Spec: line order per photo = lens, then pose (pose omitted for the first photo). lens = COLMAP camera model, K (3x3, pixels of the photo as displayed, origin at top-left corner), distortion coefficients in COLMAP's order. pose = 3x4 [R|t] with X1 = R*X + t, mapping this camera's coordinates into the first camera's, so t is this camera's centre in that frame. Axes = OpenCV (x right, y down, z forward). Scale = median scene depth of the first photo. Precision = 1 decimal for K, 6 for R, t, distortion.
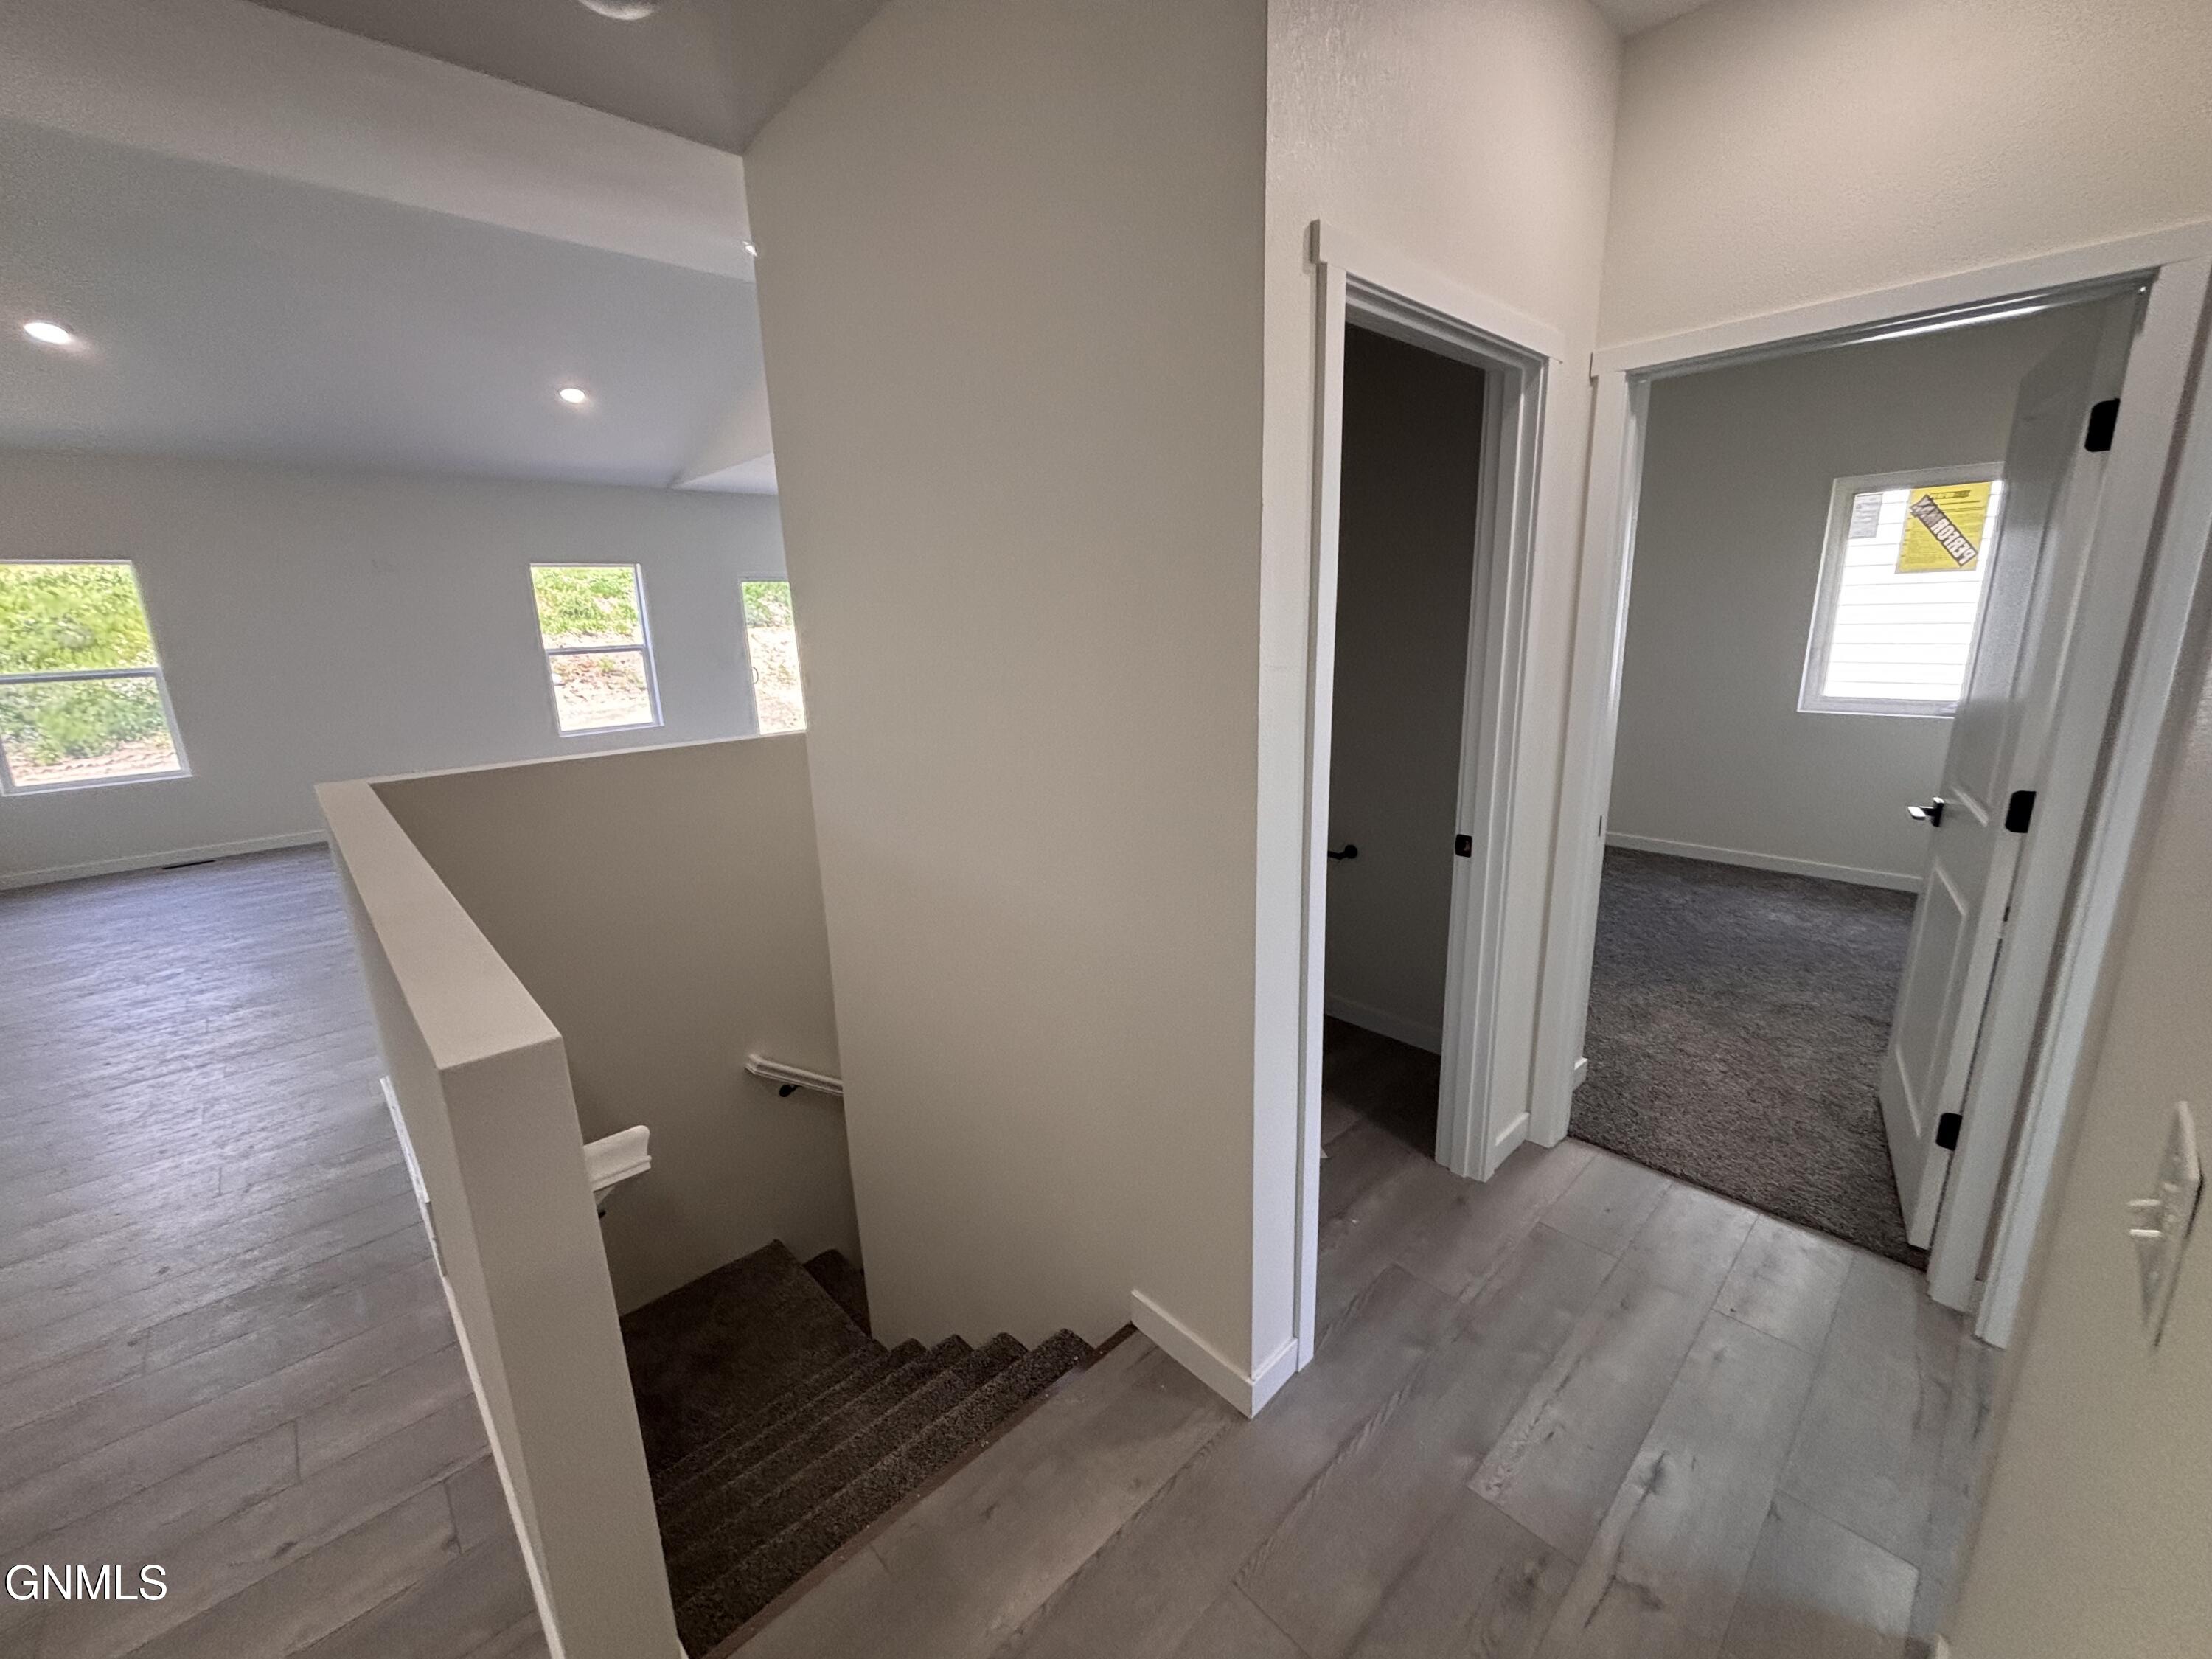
lens RADIAL K [[888.2, 0, 1101.1], [0, 888.2, 821.0], [0, 0, 1]] dist [-0.001194, 0.000757]
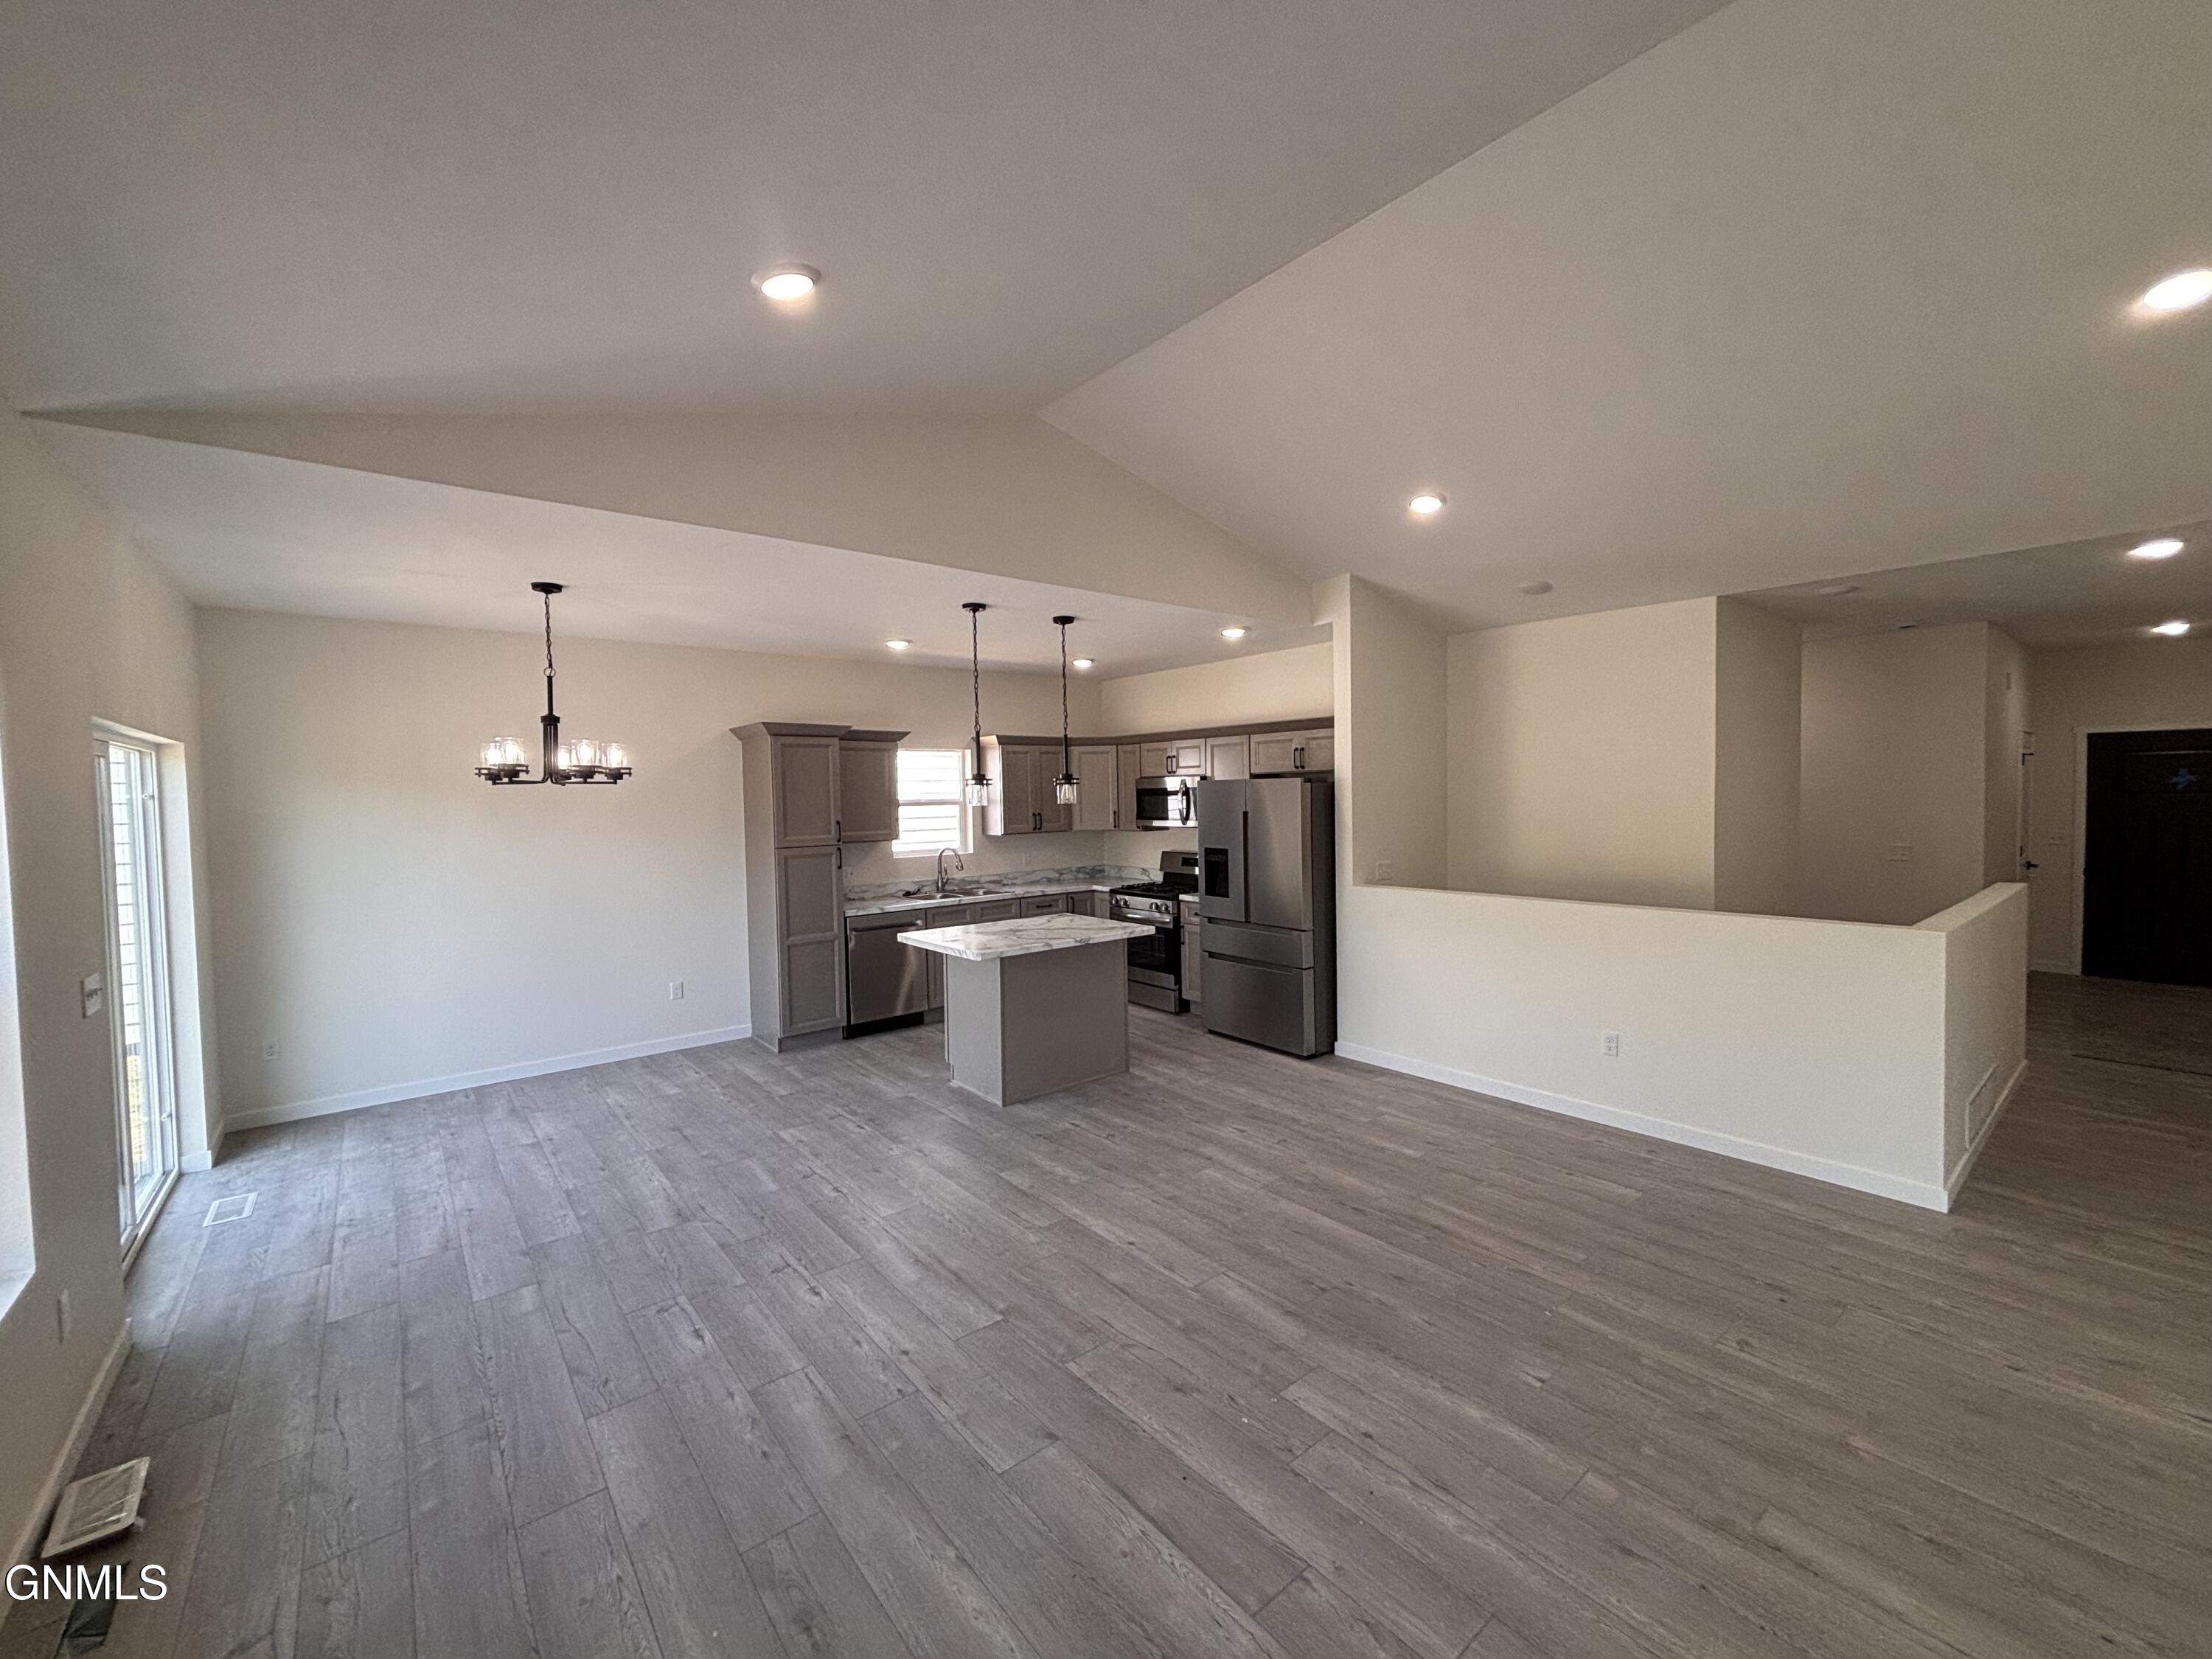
lens RADIAL K [[888.2, 0, 1104.7], [0, 888.2, 819.1], [0, 0, 1]] dist [-0.001194, 0.000757]
pose [[0.065052, 0.000200, 0.997882, -0.805686], [0.248267, 0.968553, -0.016379, -0.169245], [-0.966505, 0.248806, 0.062957, 0.737002]]
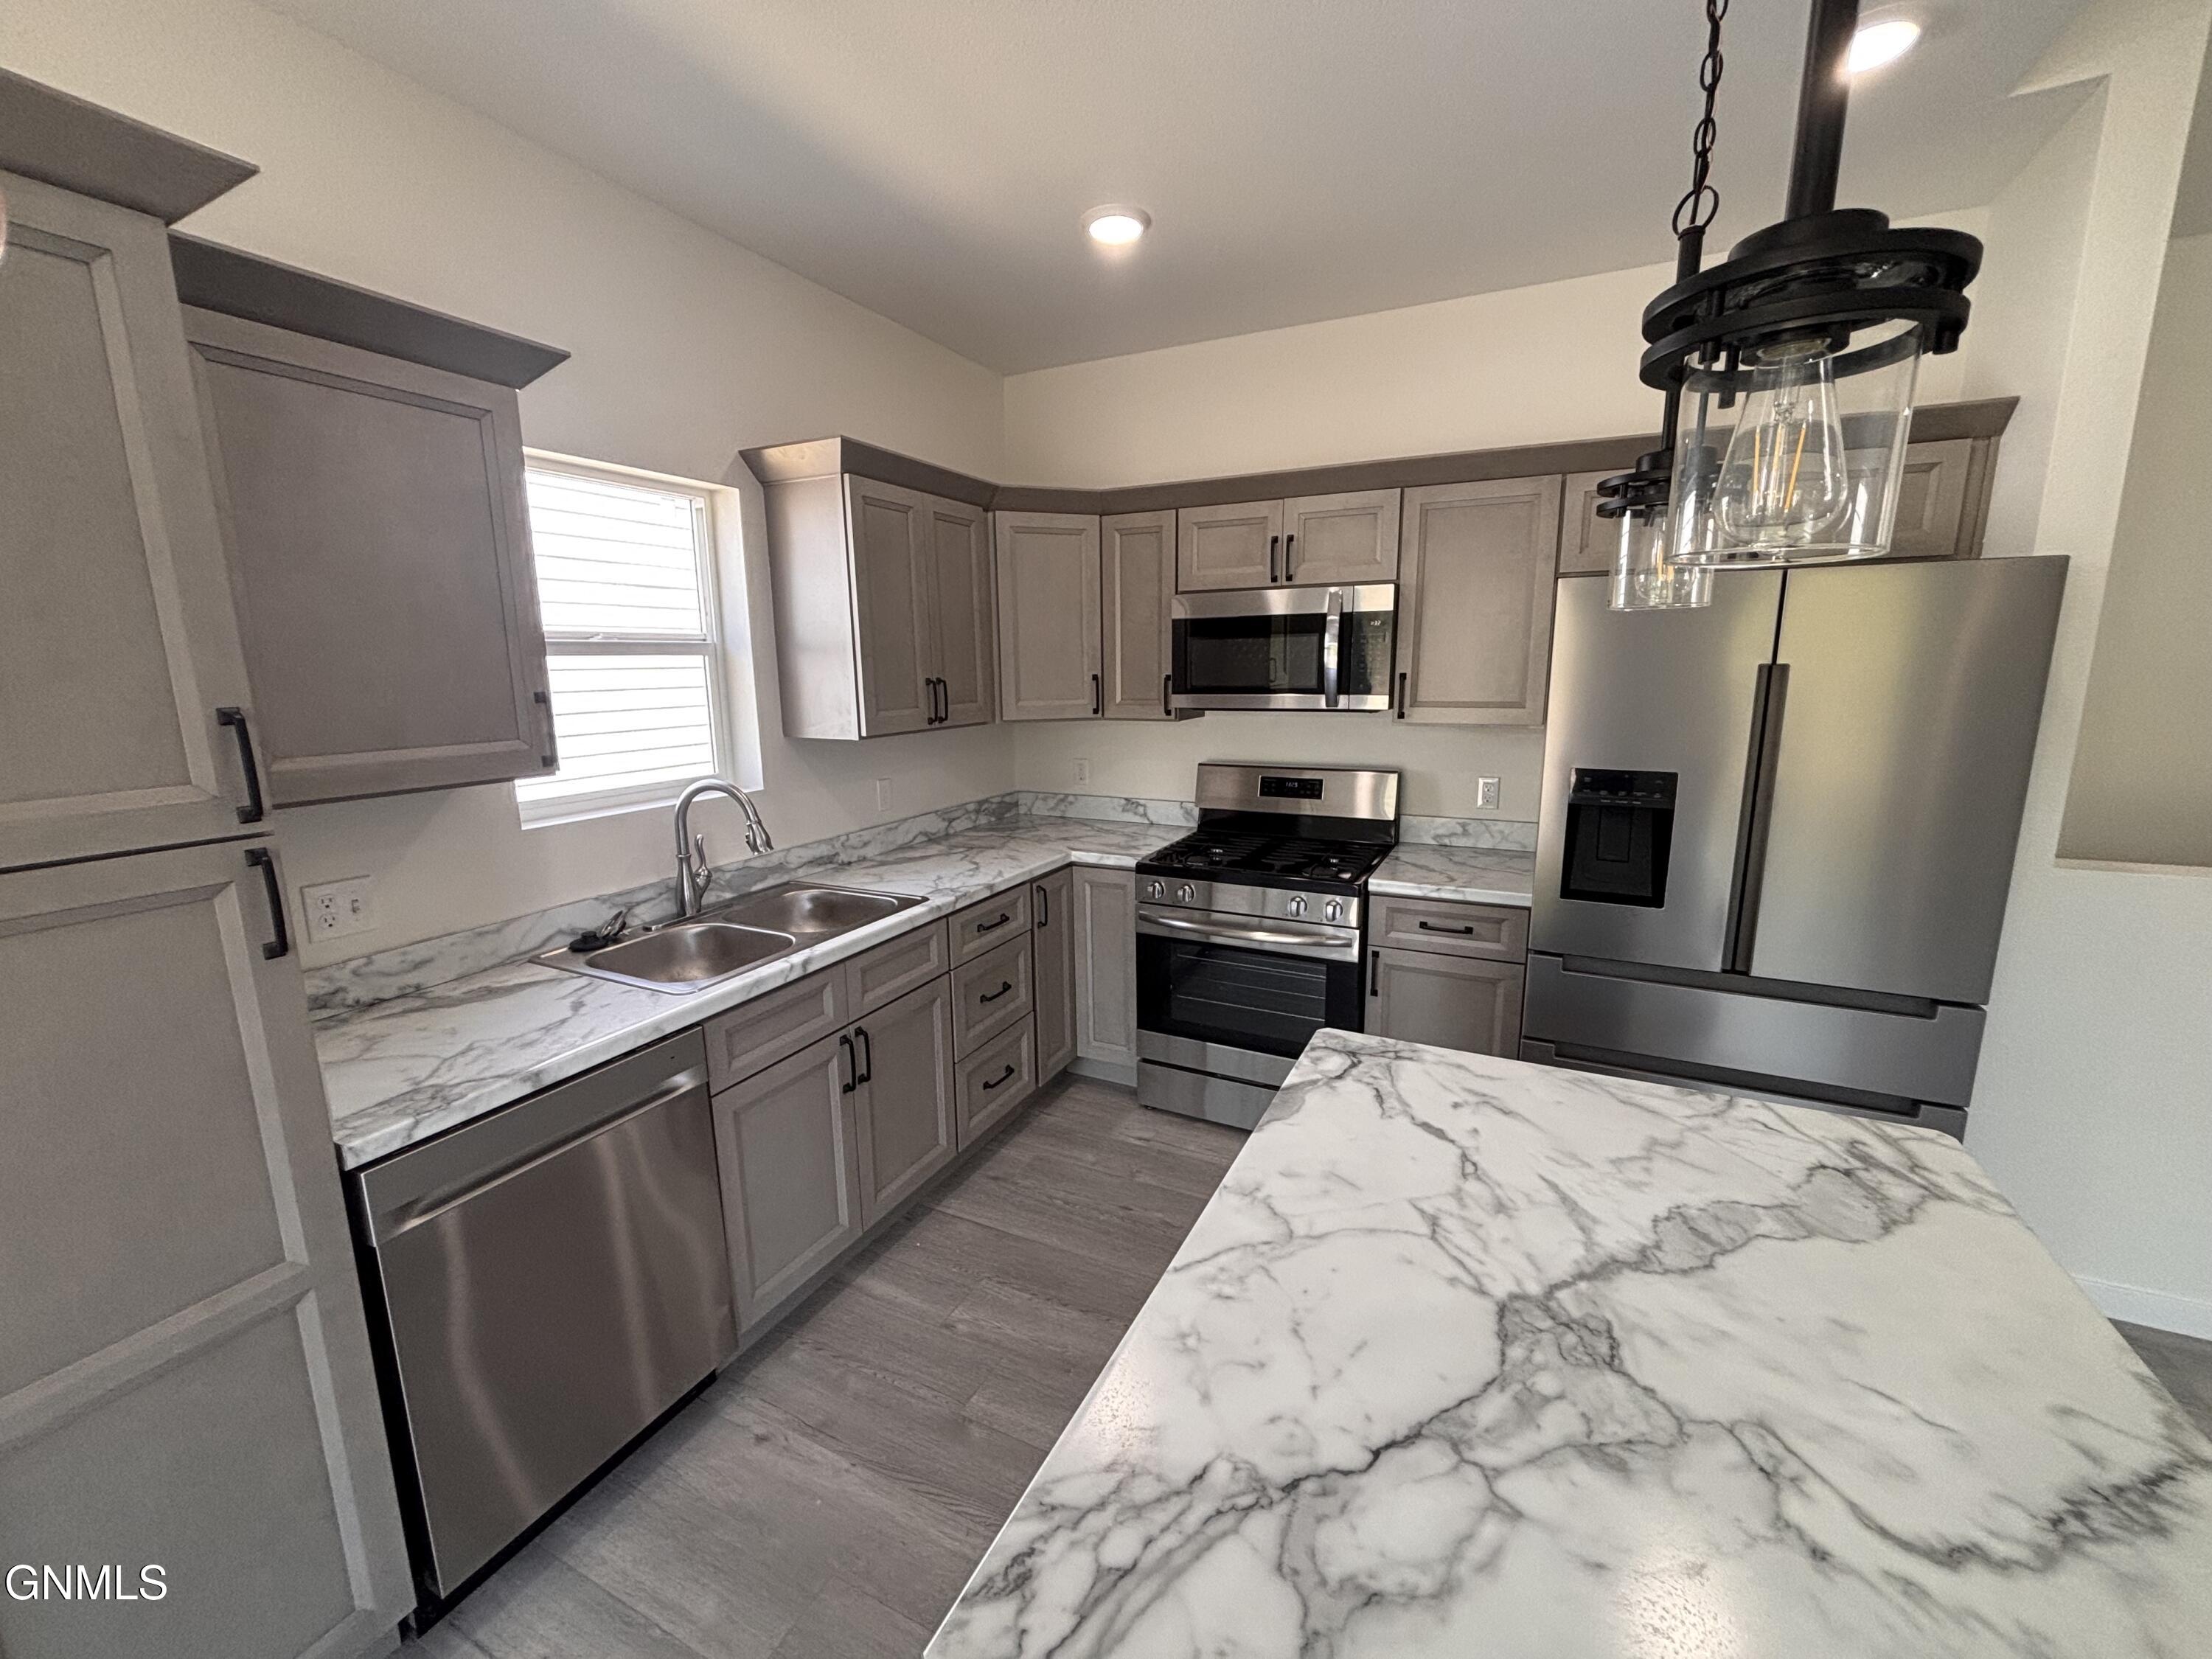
lens RADIAL K [[888.2, 0, 1095.0], [0, 888.2, 824.4], [0, 0, 1]] dist [-0.001194, 0.000757]
pose [[-0.349735, -0.136981, 0.926780, -0.208172], [0.239484, 0.943314, 0.229798, -0.222585], [-0.905722, 0.302317, -0.297105, 0.940489]]
